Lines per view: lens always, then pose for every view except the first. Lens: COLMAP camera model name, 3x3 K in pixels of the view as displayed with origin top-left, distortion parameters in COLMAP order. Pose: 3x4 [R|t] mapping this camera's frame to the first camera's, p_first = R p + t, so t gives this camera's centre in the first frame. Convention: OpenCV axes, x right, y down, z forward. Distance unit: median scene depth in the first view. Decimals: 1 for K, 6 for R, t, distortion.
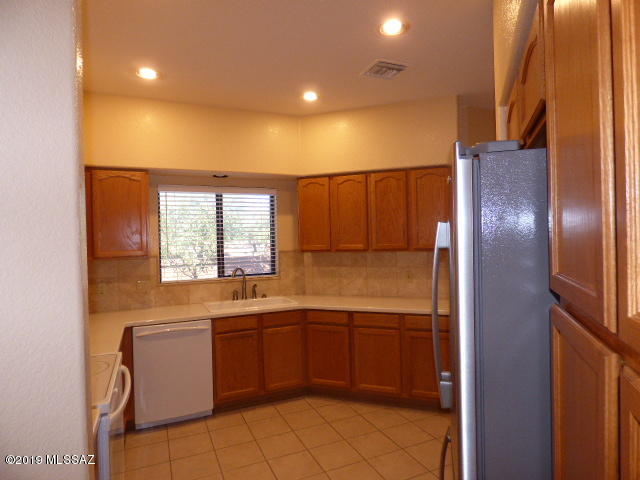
lens RADIAL K [[387.4, 0, 321.1], [0, 387.4, 239.6], [0, 0, 1]] dist [-0.000108, 0.002013]
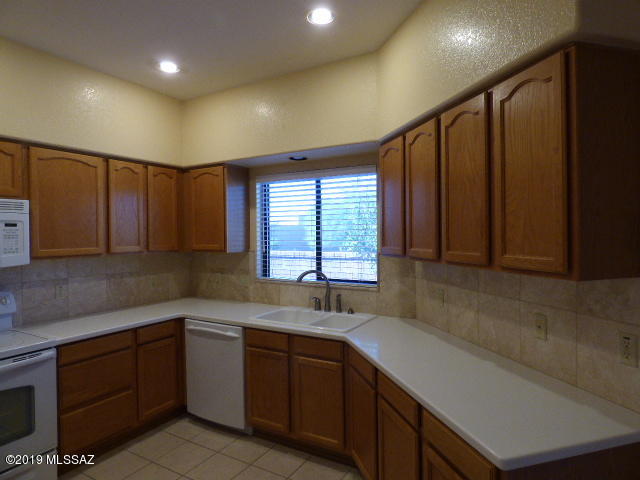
lens RADIAL K [[387.7, 0, 321.4], [0, 387.7, 241.6], [0, 0, 1]] dist [-0.004449, -0.001818]
pose [[0.585700, 0.034324, -0.809801, 0.460683], [-0.006255, 0.999265, 0.037831, -0.018226], [0.810504, -0.017093, 0.585484, 0.569061]]
